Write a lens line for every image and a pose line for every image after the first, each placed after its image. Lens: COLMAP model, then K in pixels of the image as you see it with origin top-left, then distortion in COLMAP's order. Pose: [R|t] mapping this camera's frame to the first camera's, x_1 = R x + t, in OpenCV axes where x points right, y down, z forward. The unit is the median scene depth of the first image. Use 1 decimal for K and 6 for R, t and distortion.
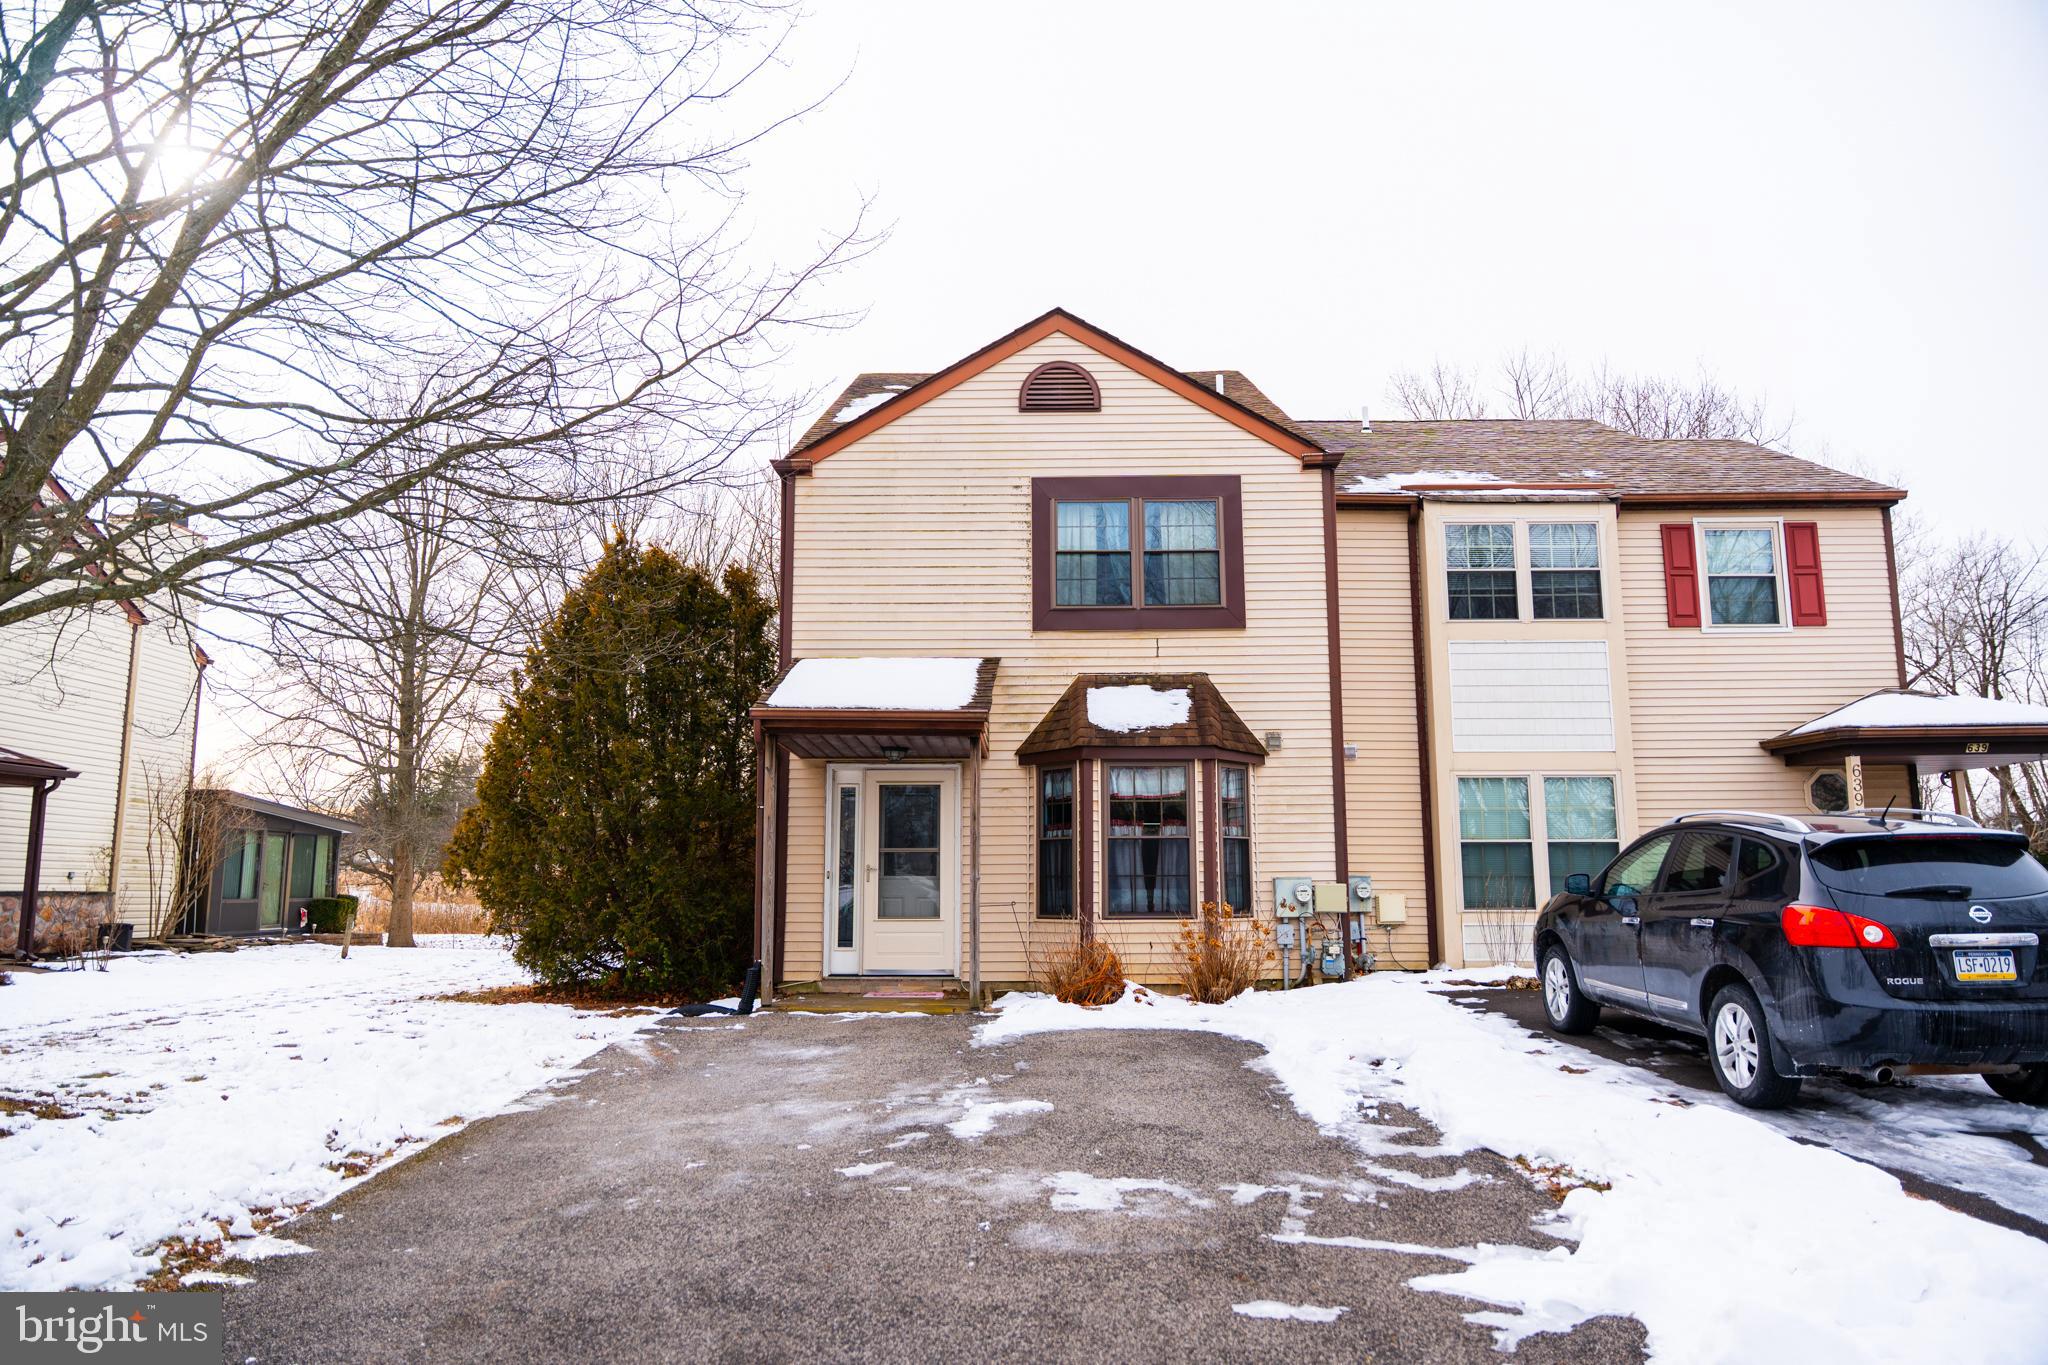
lens RADIAL K [[1364.1, 0, 1029.6], [0, 1364.1, 684.9], [0, 0, 1]] dist [-0.009247, -0.005438]
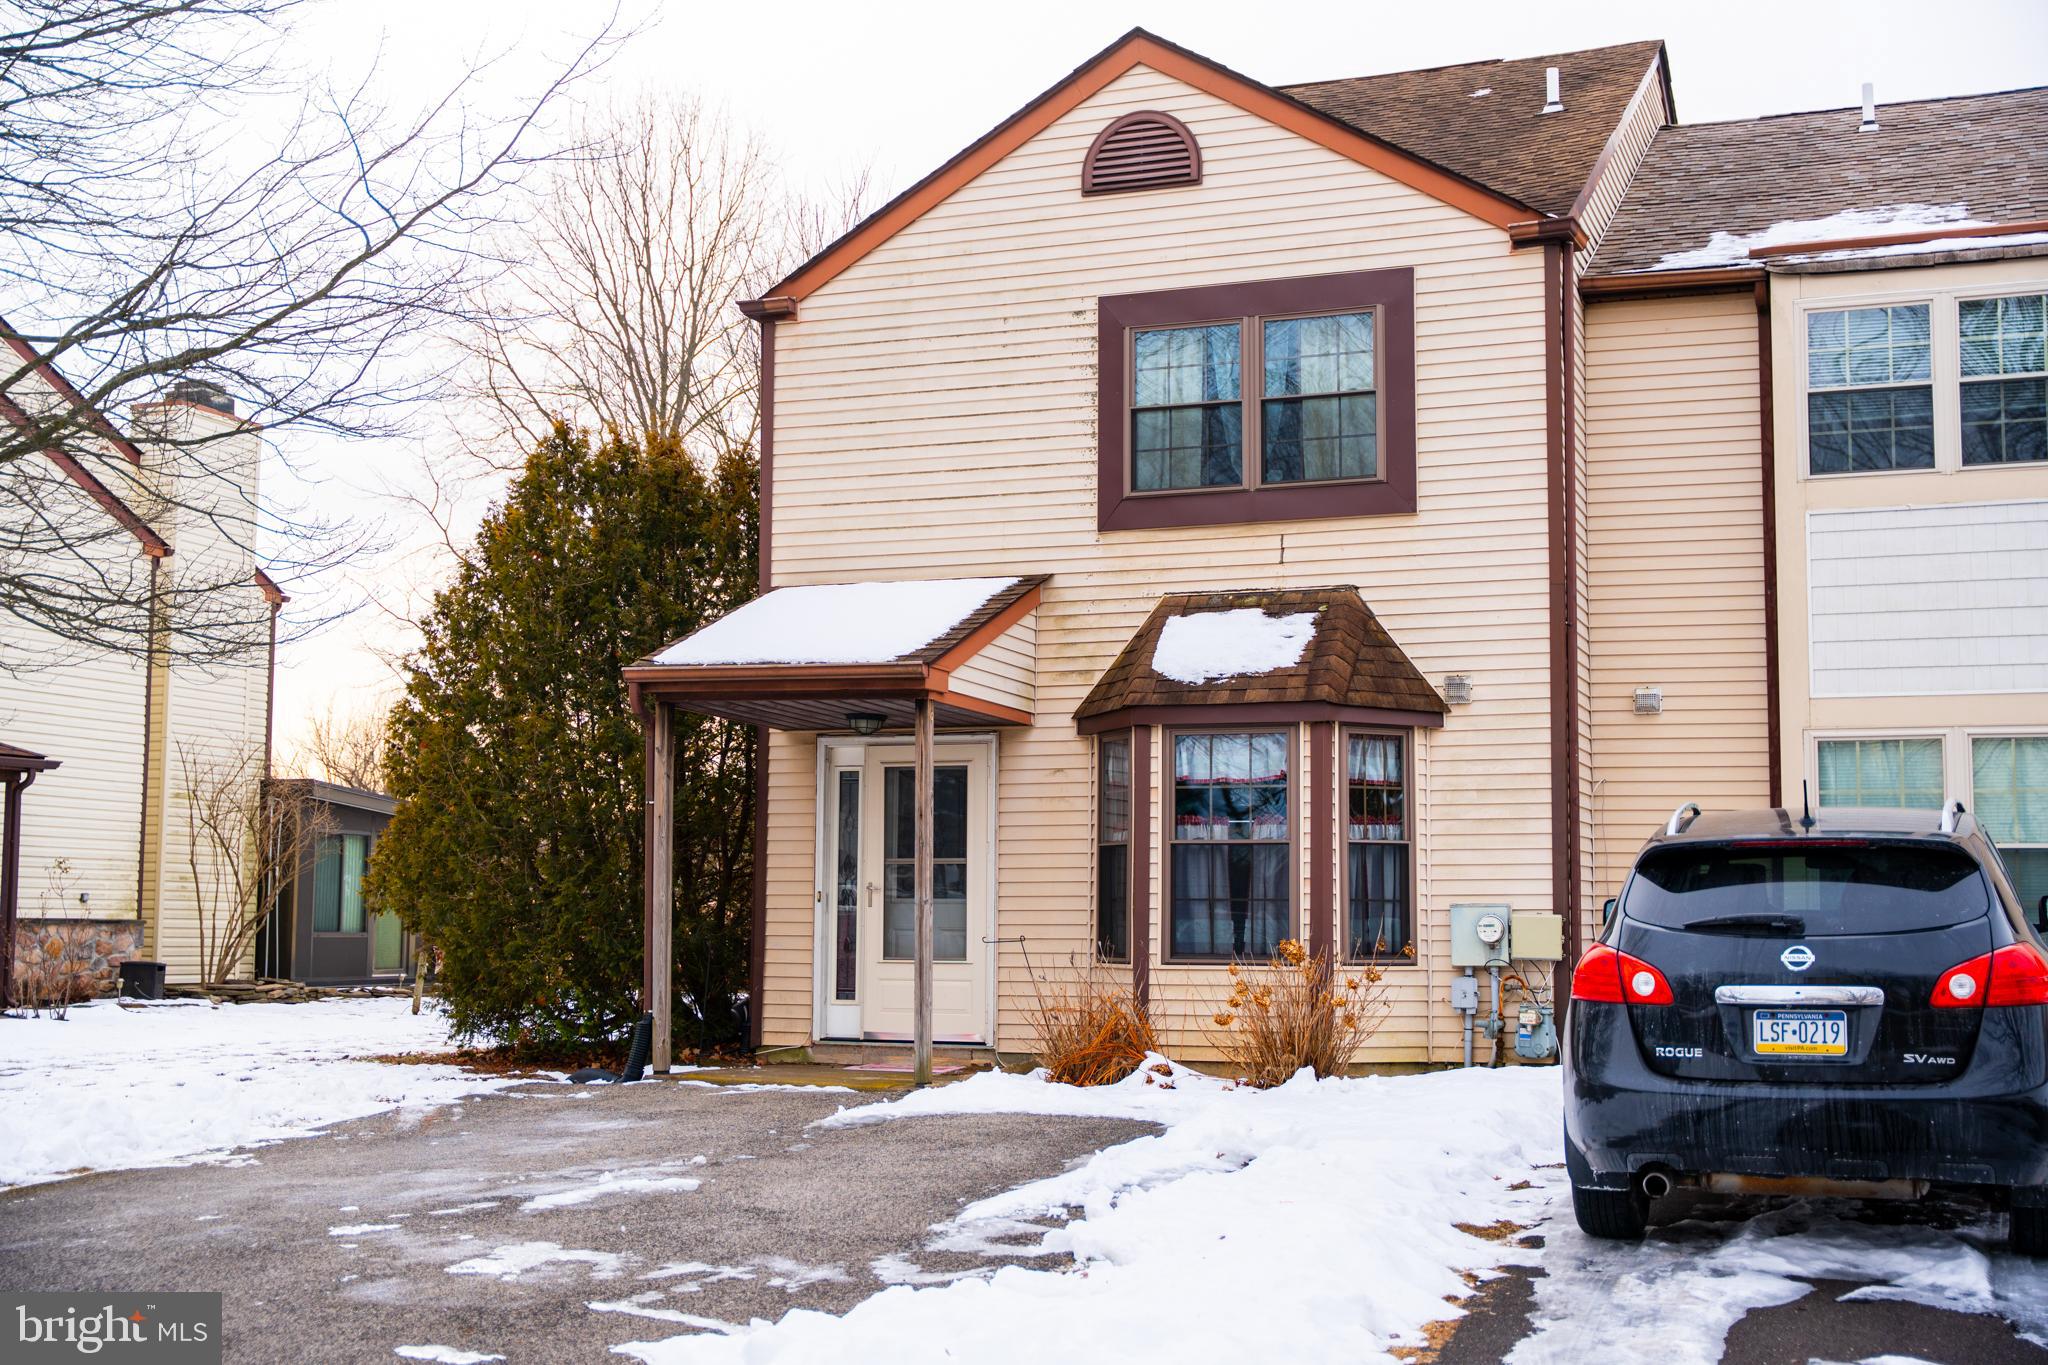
lens RADIAL K [[2452.7, 0, 1024.0], [0, 2452.7, 682.5], [0, 0, 1]] dist [0.029837, -0.019881]
pose [[0.939130, -0.025246, -0.342632, 0.378159], [0.041644, 0.998308, 0.040584, -0.016544], [0.341028, -0.052382, 0.938593, -0.136057]]
